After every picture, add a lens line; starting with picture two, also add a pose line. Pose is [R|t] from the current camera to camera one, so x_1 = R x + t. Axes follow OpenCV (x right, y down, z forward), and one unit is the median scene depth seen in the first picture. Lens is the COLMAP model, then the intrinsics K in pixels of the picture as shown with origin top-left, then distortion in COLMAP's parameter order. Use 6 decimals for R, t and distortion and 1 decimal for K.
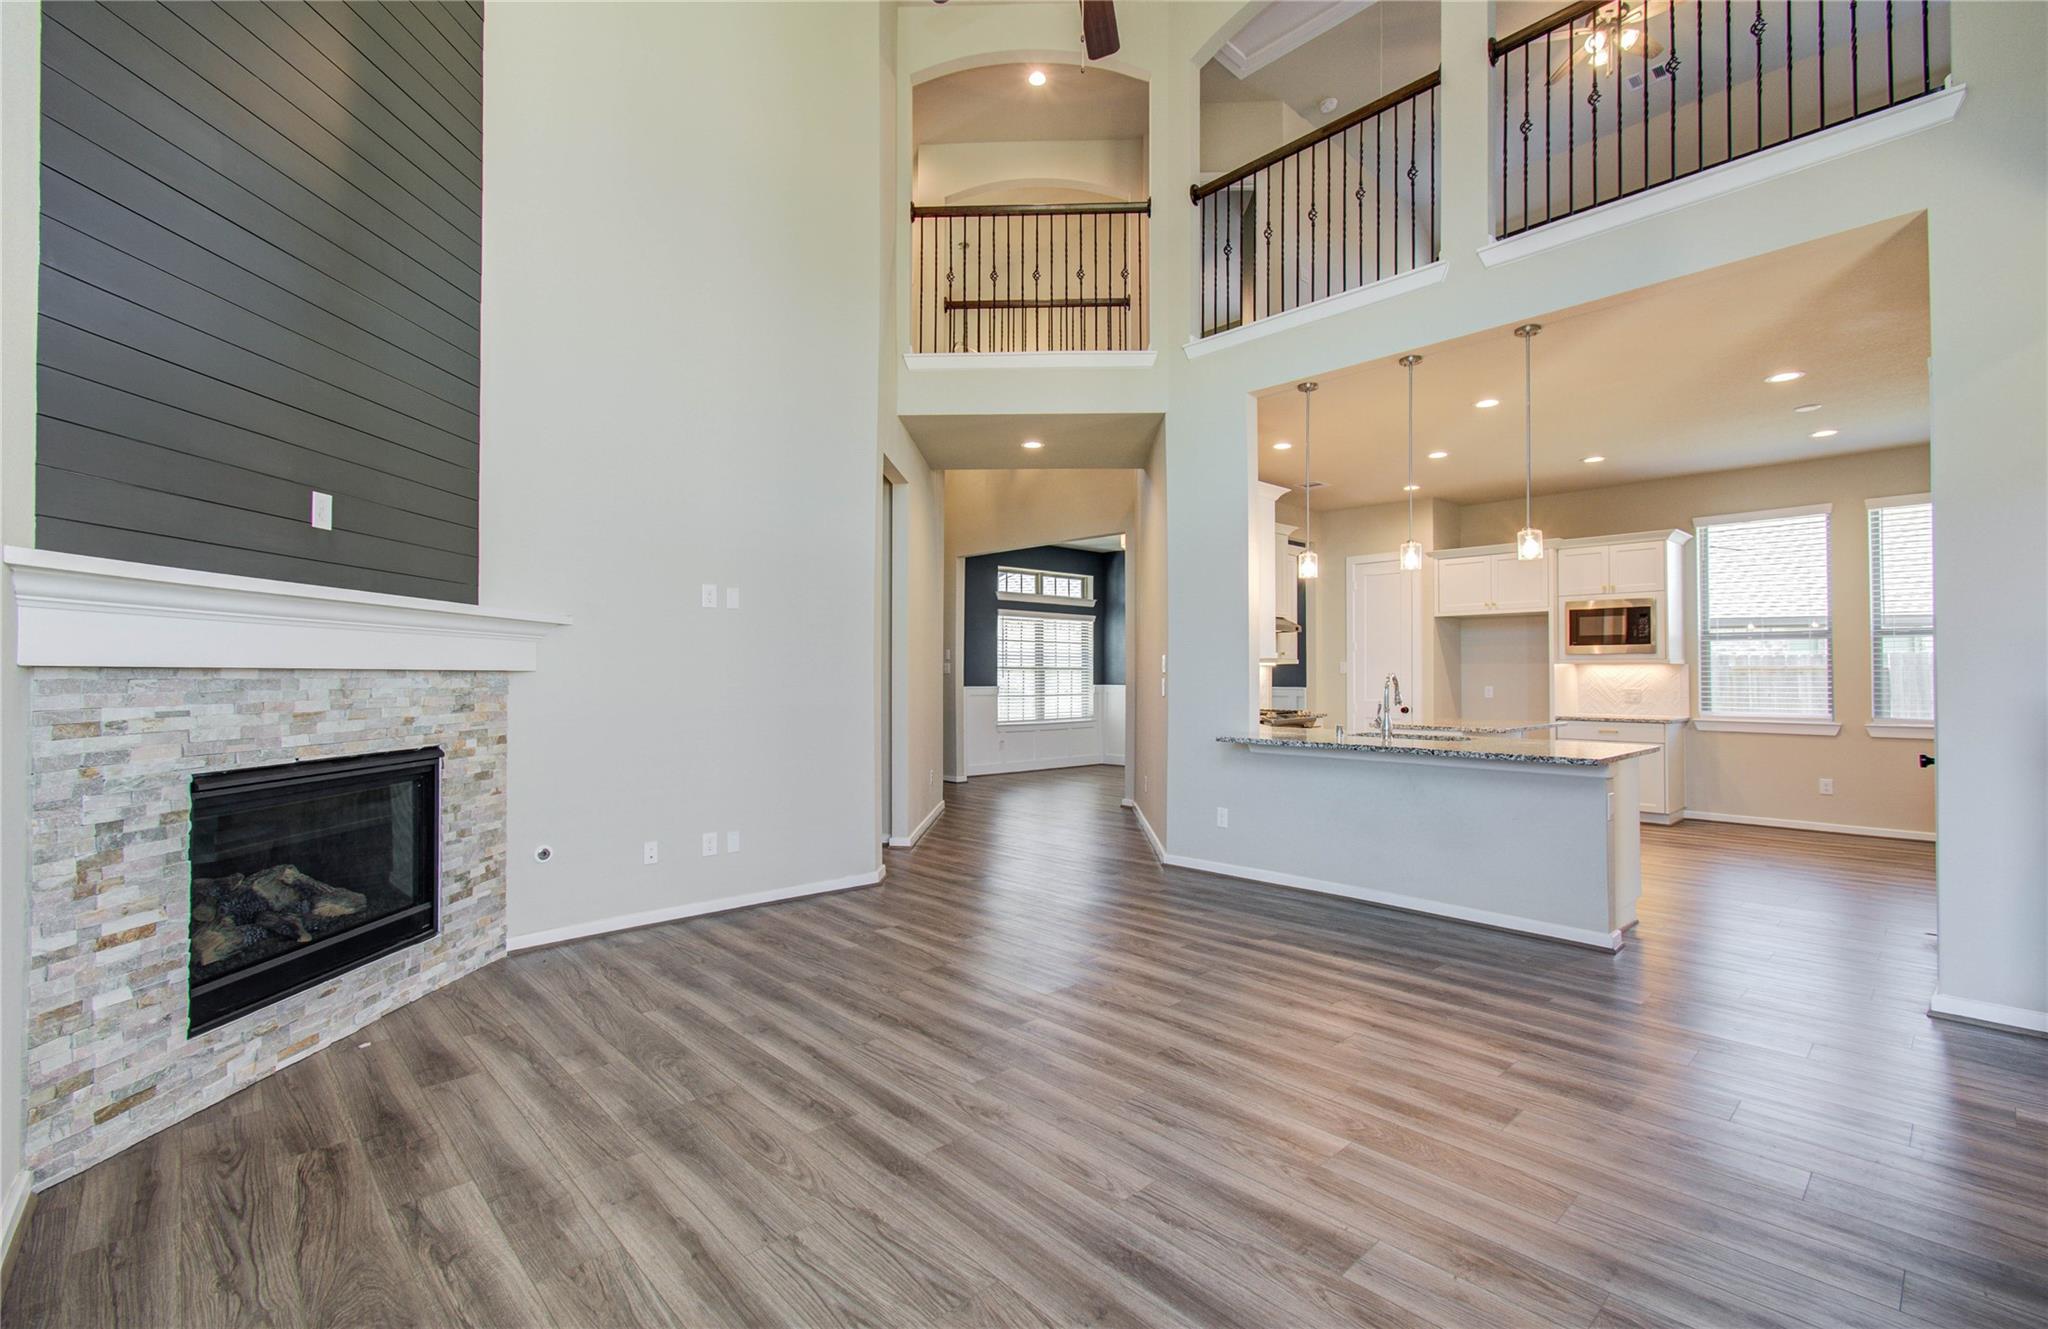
lens RADIAL K [[901.6, 0, 1002.7], [0, 901.6, 657.8], [0, 0, 1]] dist [0.000965, -0.000179]
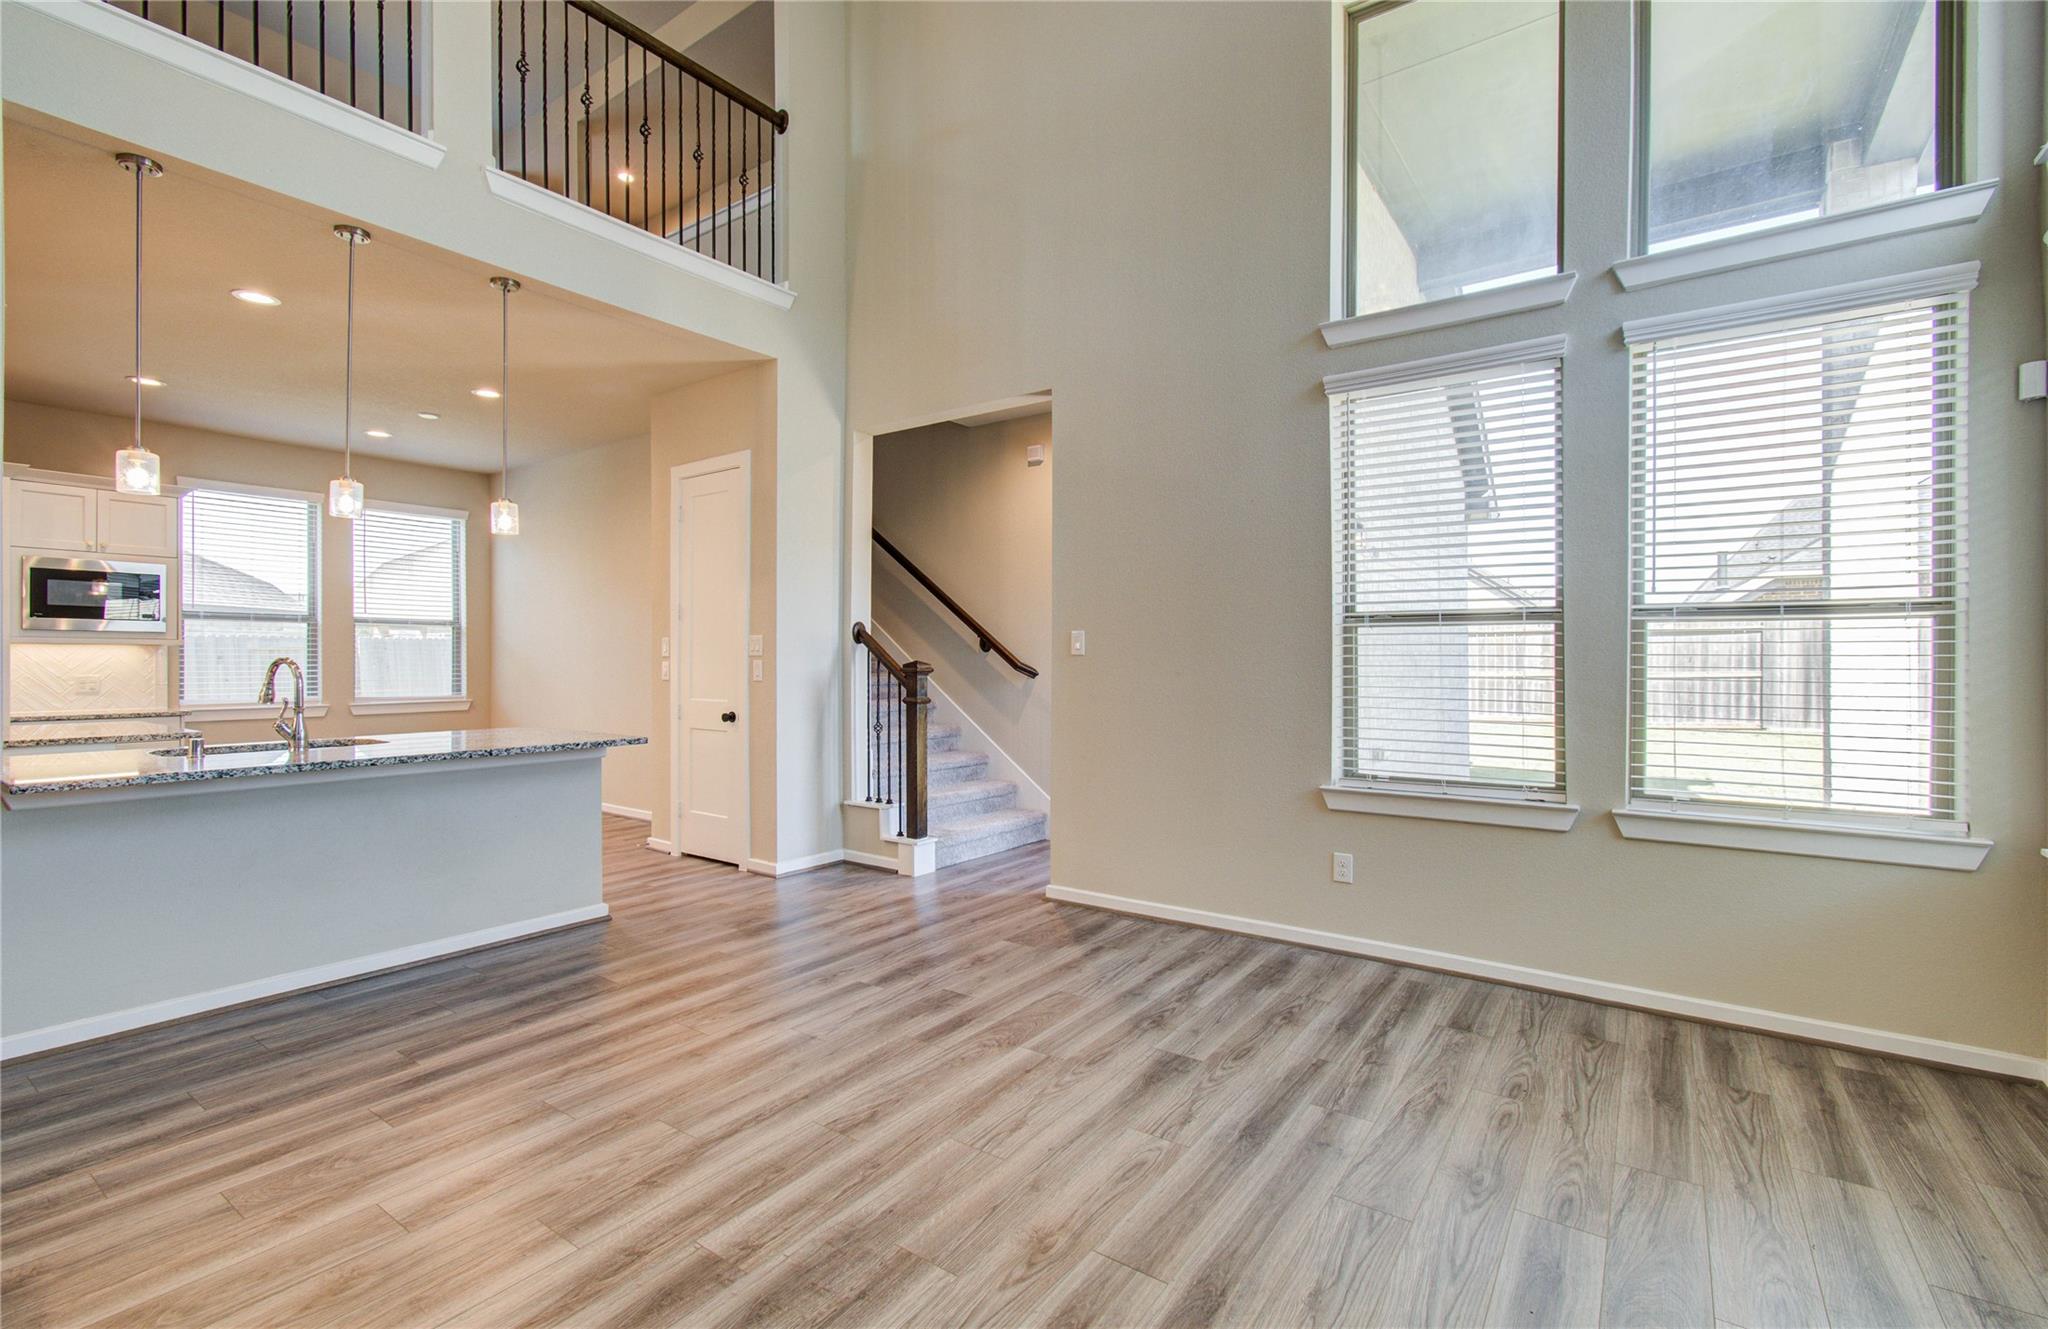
lens RADIAL K [[881.7, 0, 1029.7], [0, 881.7, 684.4], [0, 0, 1]] dist [0.003897, 0.000354]
pose [[-0.215265, -0.027239, 0.976176, -0.446621], [-0.022860, 0.999478, 0.022848, 0.010502], [-0.976288, -0.017397, -0.215775, 0.725820]]
